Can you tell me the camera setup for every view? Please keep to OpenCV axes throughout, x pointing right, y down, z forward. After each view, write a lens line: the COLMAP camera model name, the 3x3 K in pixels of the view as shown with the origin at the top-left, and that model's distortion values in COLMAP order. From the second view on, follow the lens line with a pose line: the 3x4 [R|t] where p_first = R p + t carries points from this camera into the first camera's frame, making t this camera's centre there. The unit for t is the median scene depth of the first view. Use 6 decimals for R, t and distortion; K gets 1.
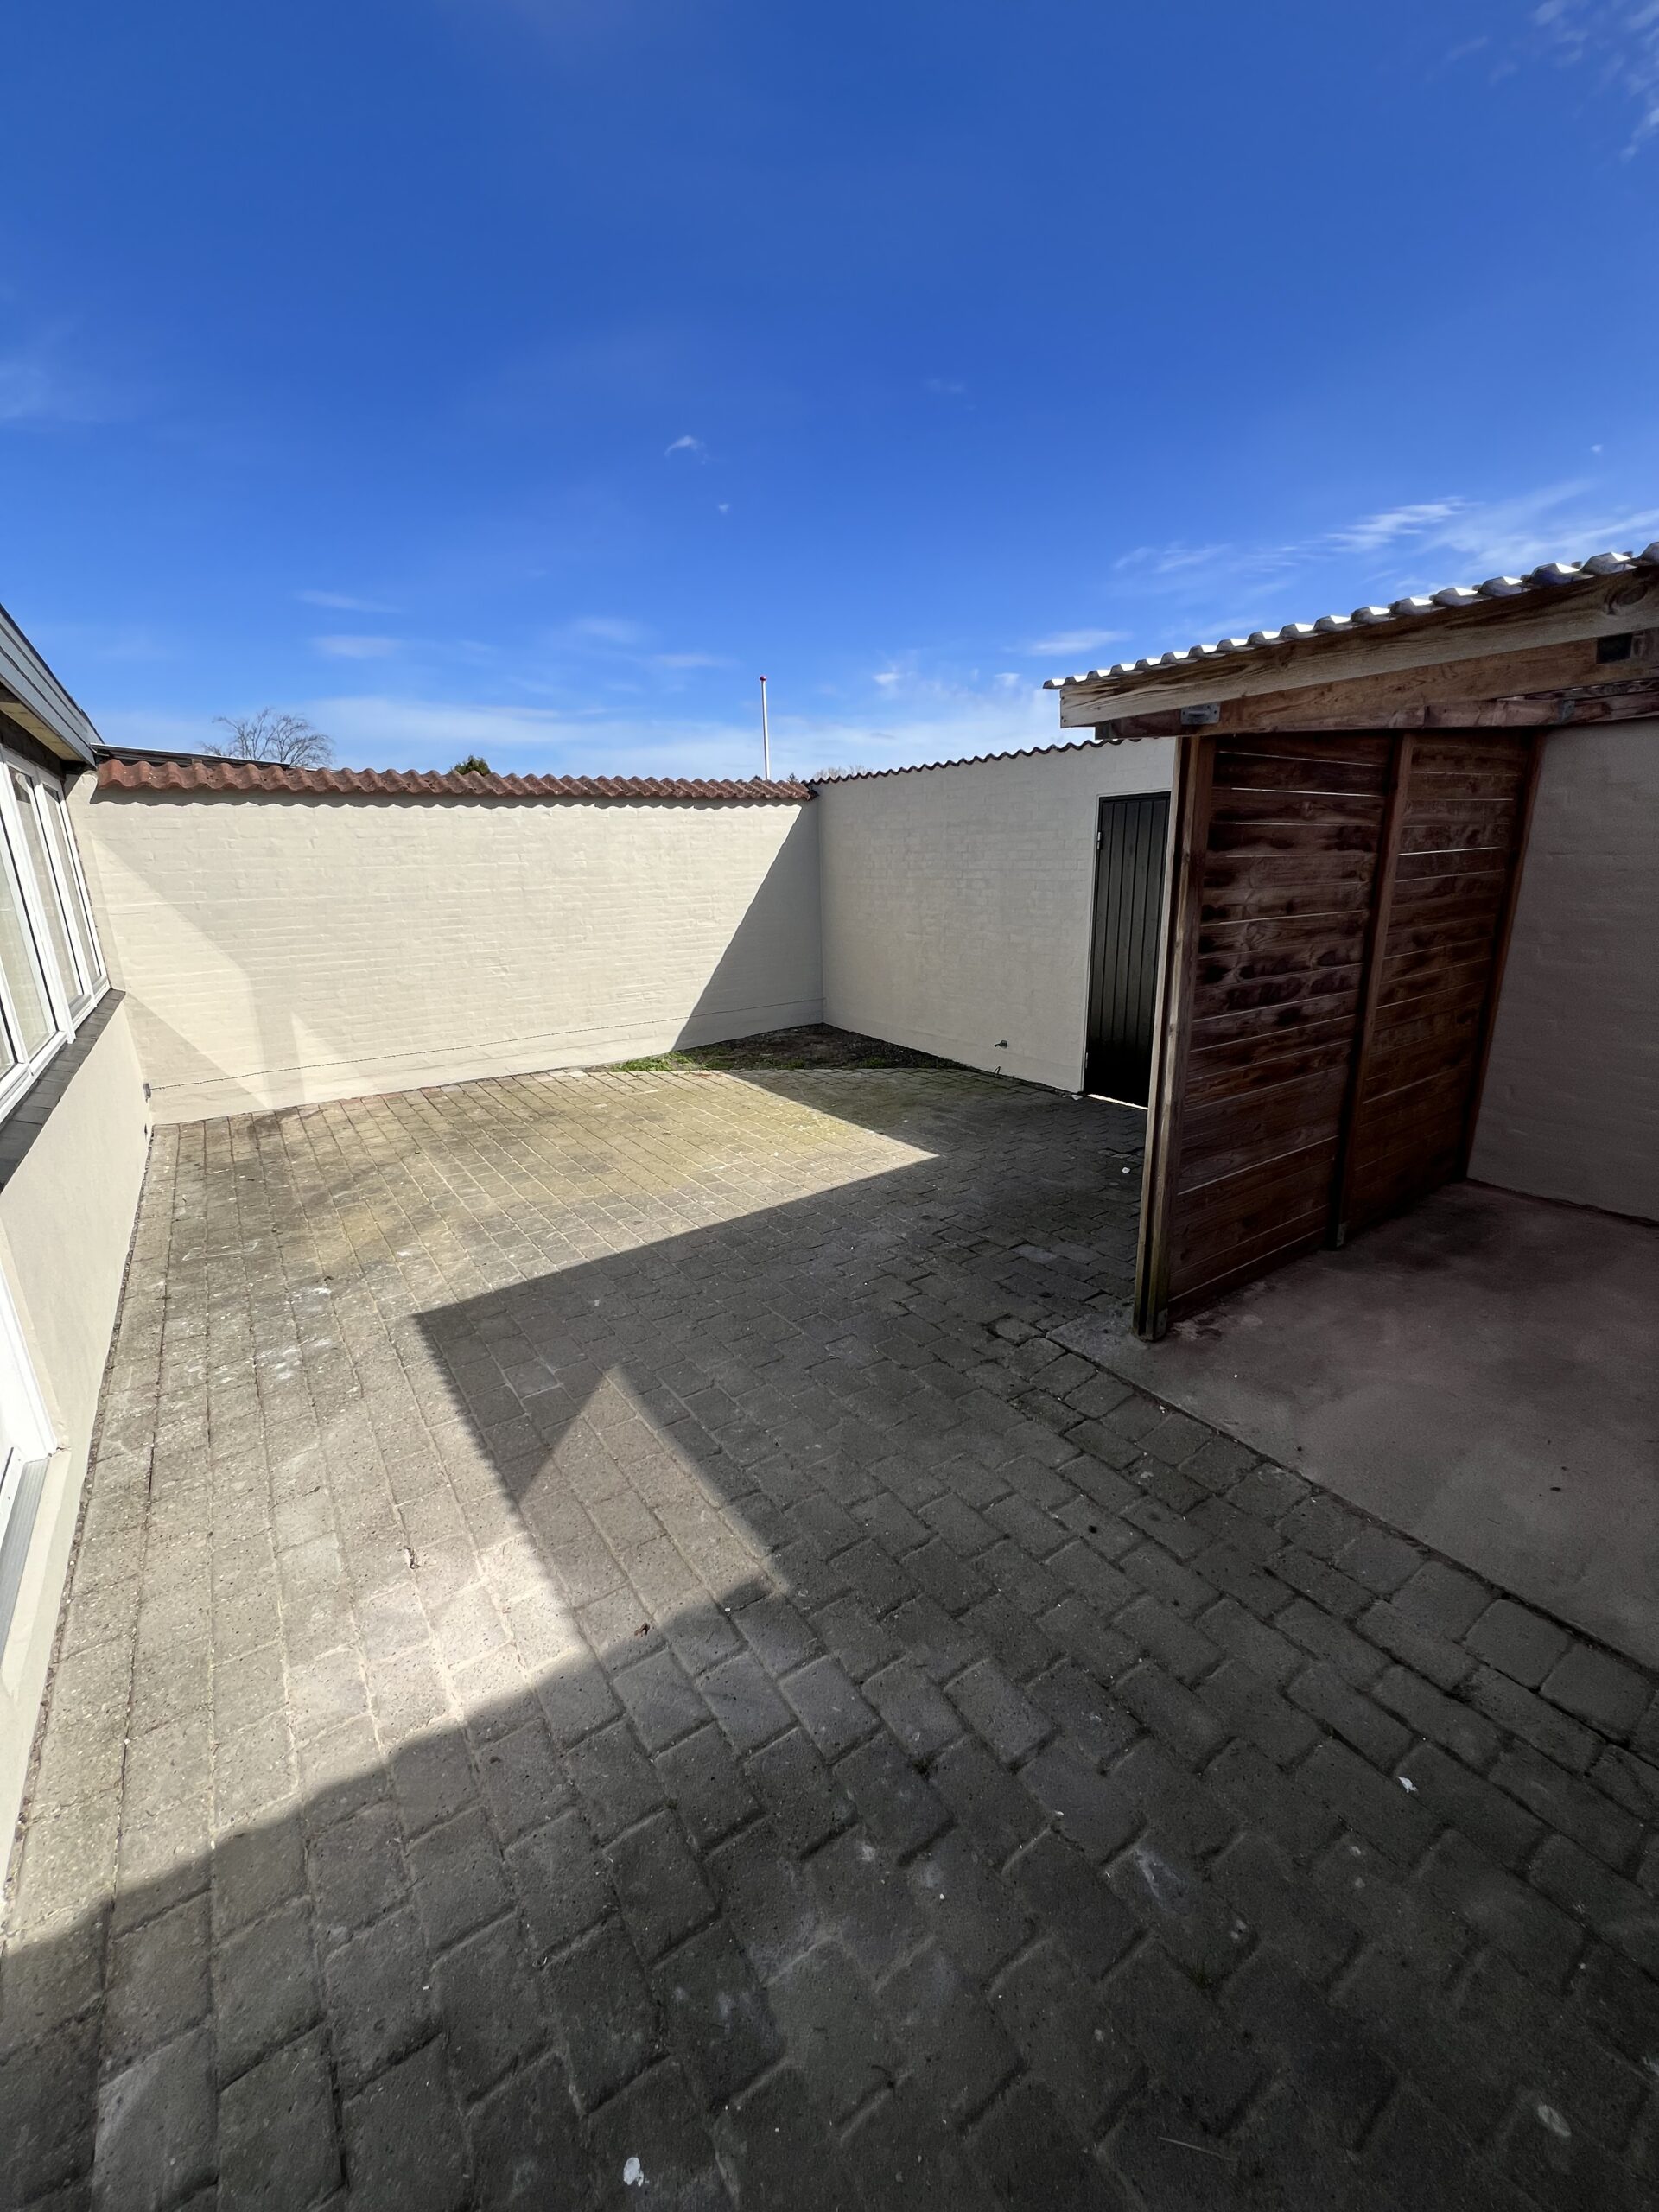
lens RADIAL K [[884.3, 0, 831.6], [0, 884.3, 1101.6], [0, 0, 1]] dist [-0.001998, 0.000930]
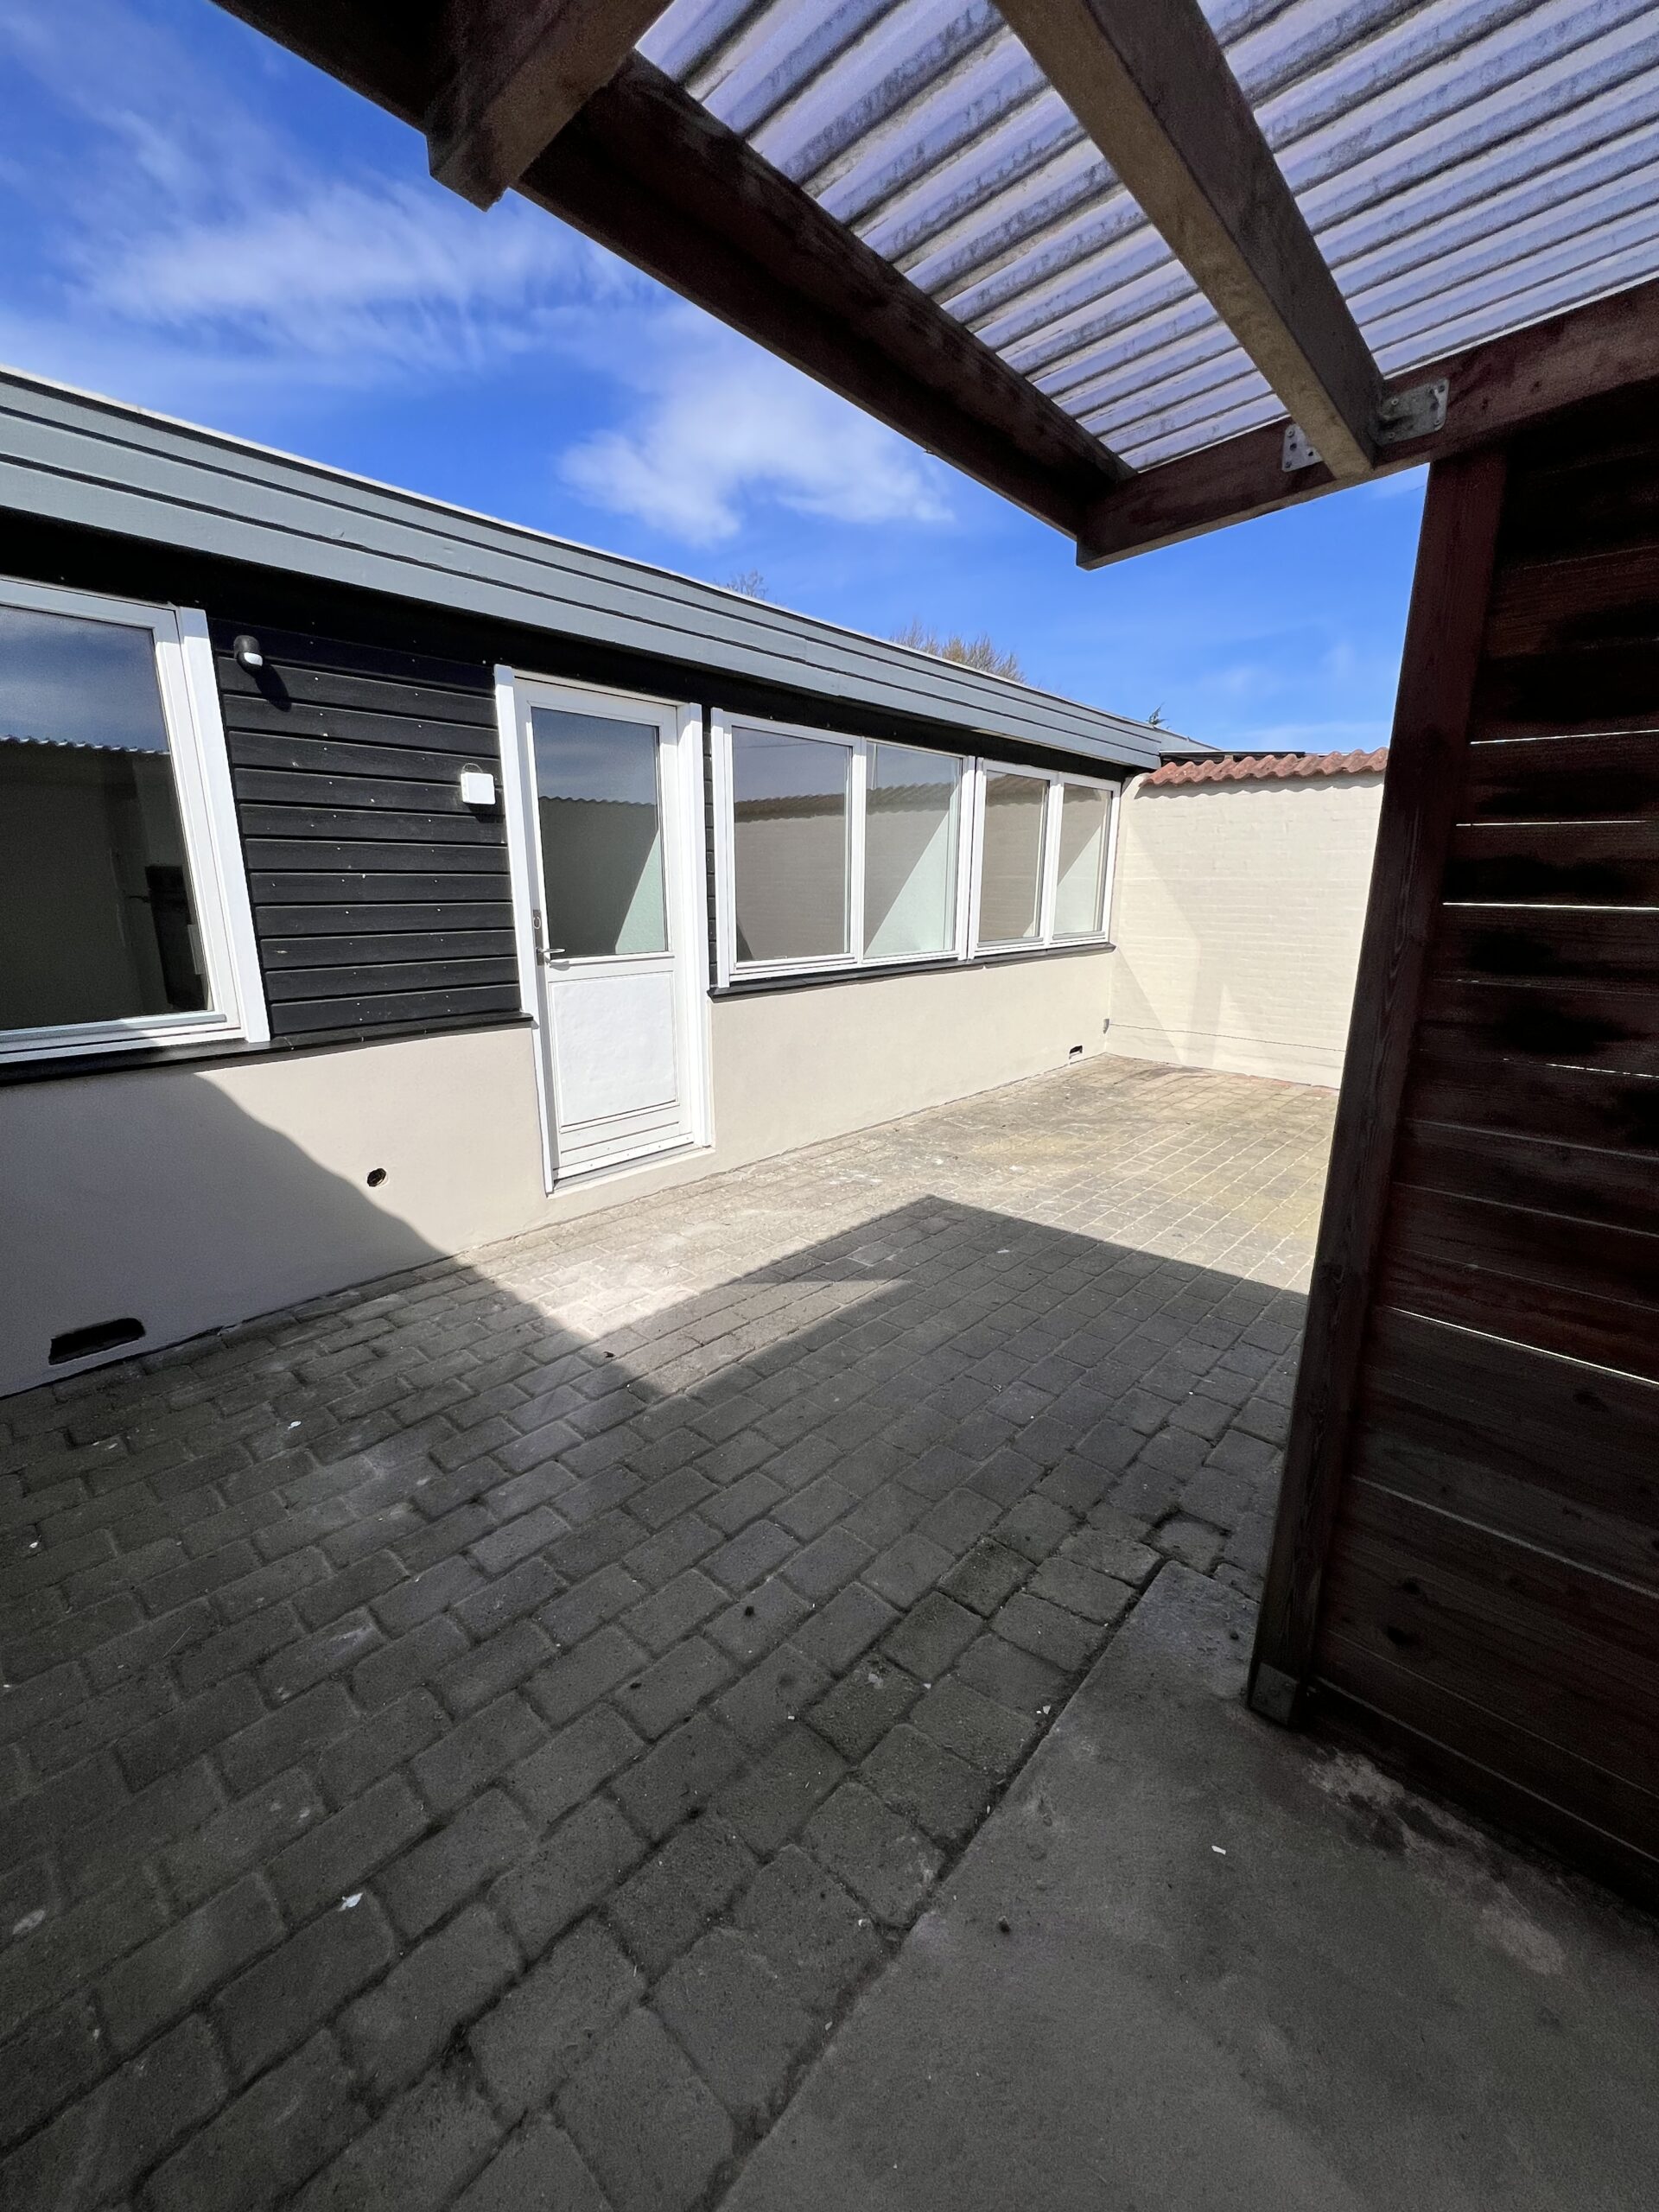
lens RADIAL K [[885.6, 0, 830.7], [0, 885.6, 1102.6], [0, 0, 1]] dist [-0.001558, 0.000269]
pose [[0.231428, 0.263431, -0.936507, 0.711731], [-0.271377, 0.941910, 0.197889, -0.100377], [0.934235, 0.208349, 0.289474, 0.554945]]
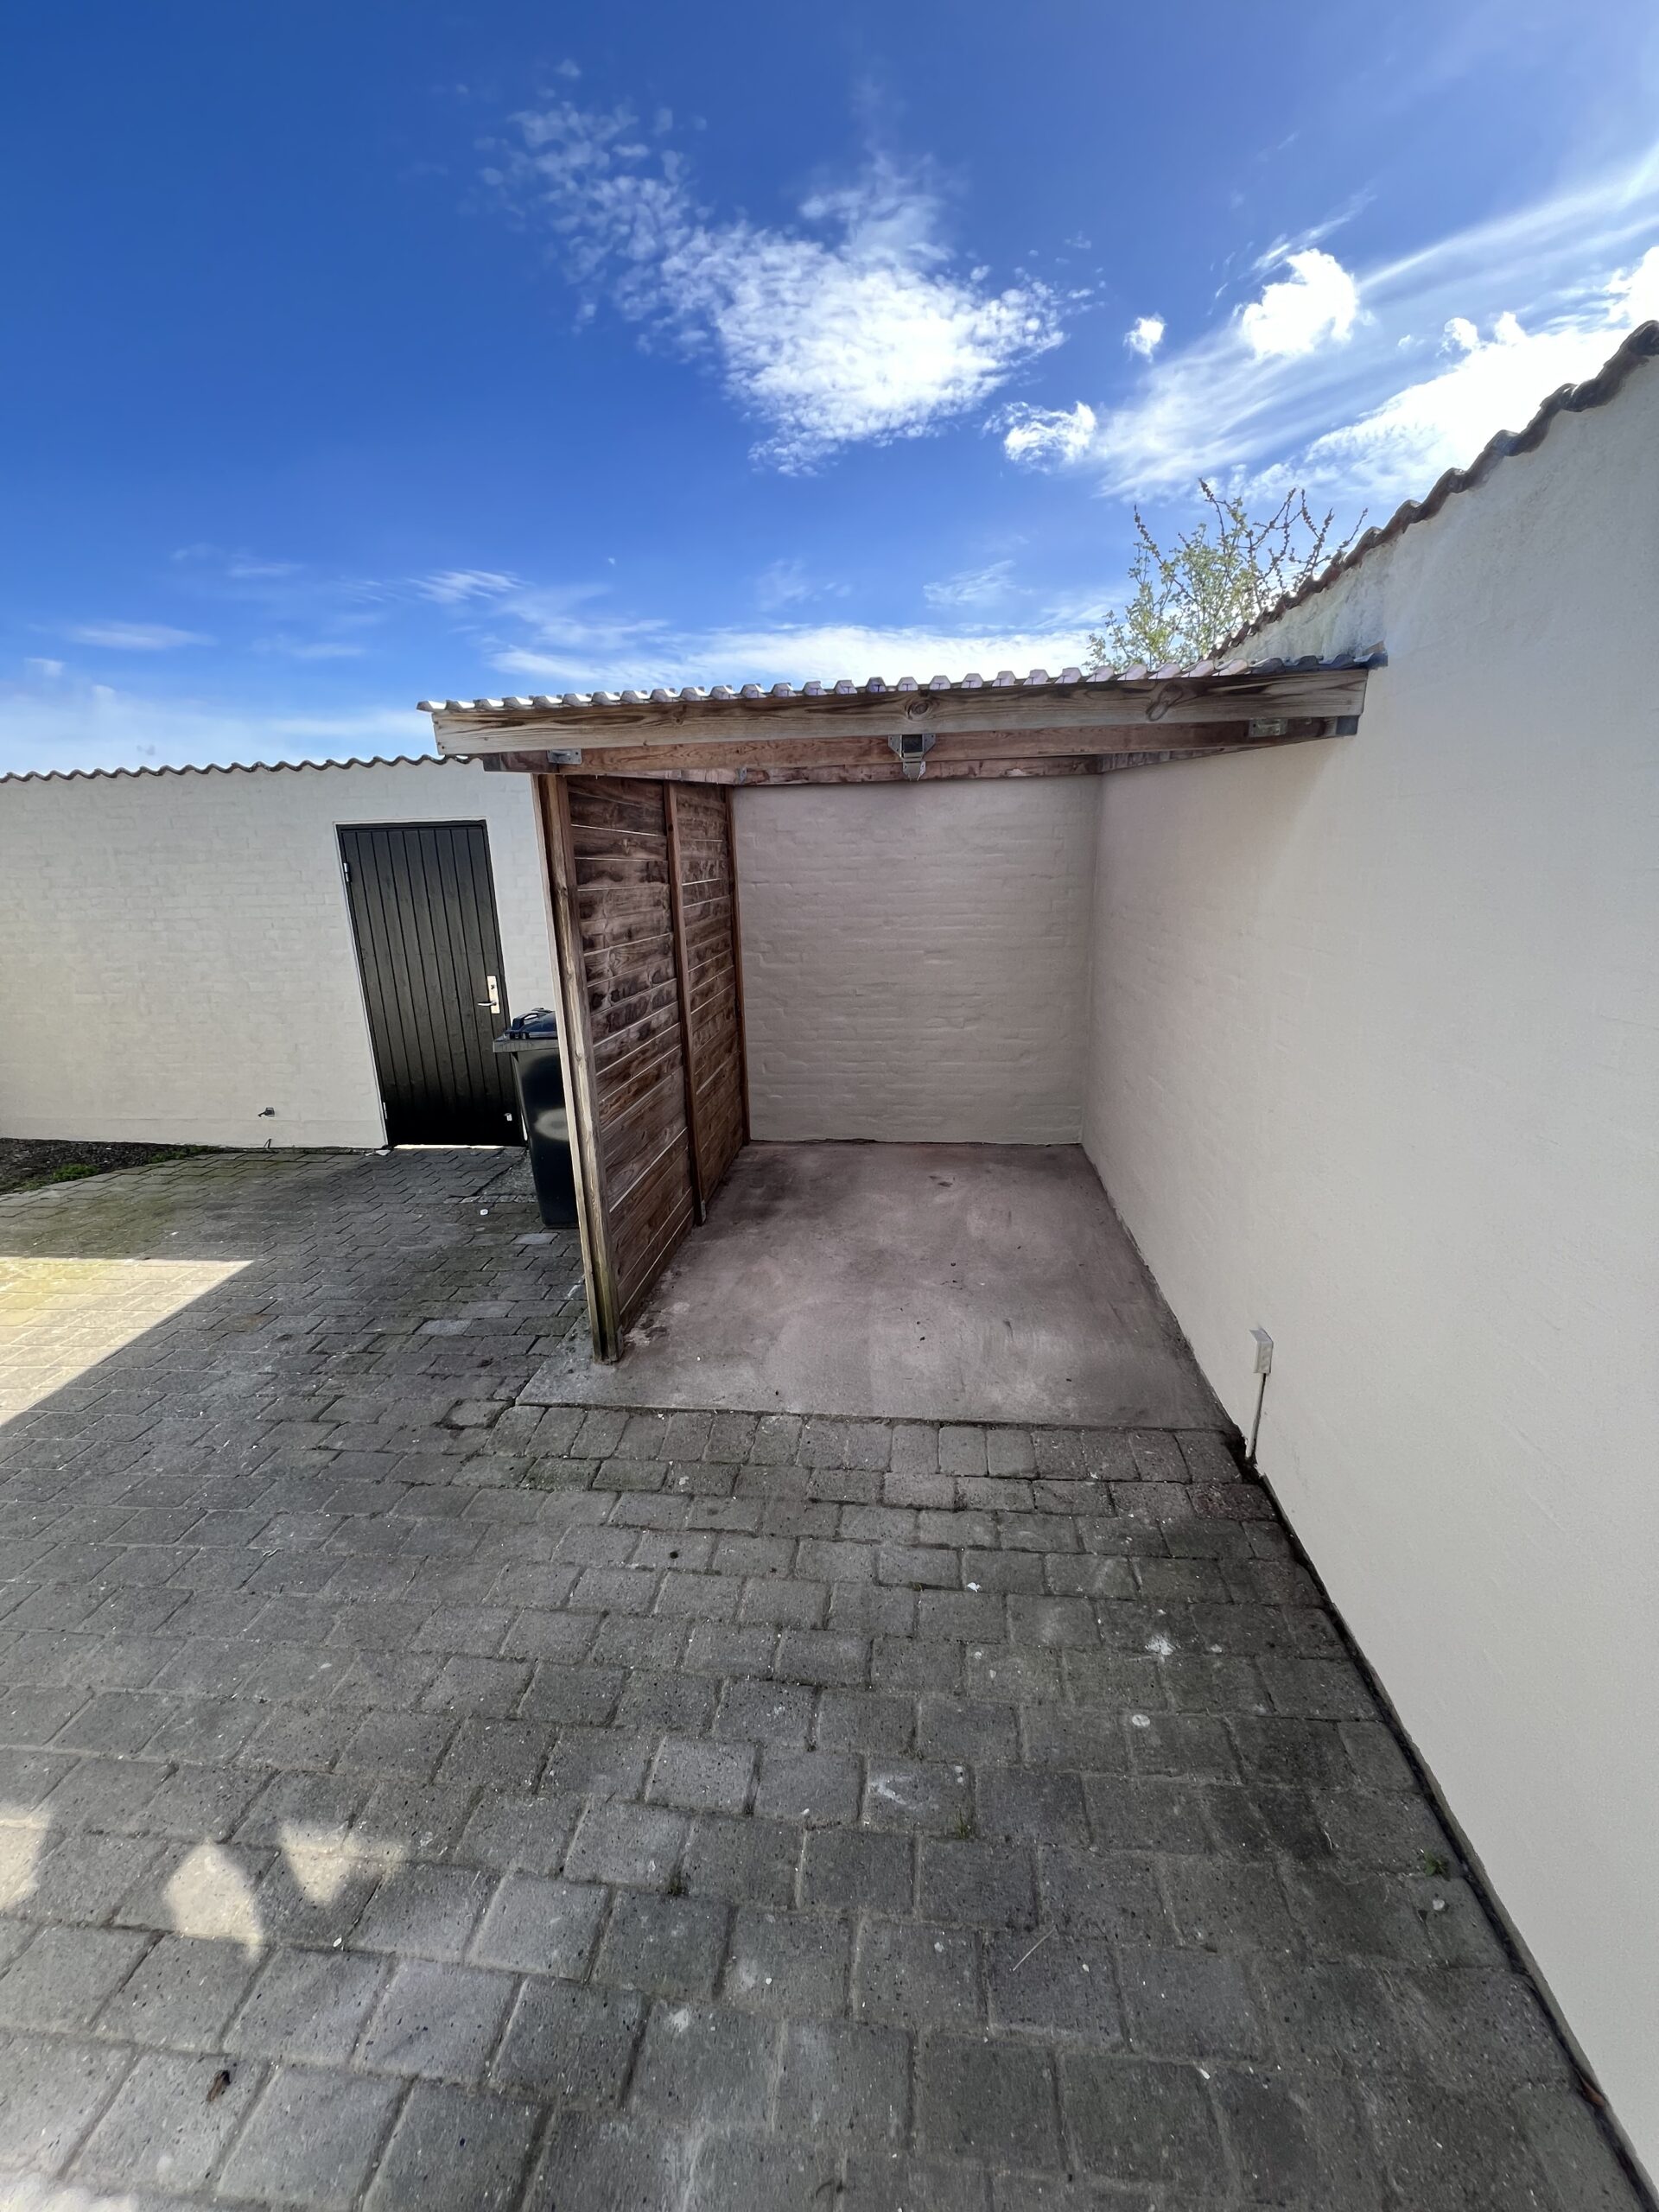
lens RADIAL K [[884.3, 0, 831.6], [0, 884.3, 1101.6], [0, 0, 1]] dist [-0.001998, 0.000930]
pose [[0.649208, -0.191652, 0.736070, -0.172715], [0.213704, 0.974713, 0.065303, -0.035021], [-0.729972, 0.114905, 0.673749, 0.098786]]
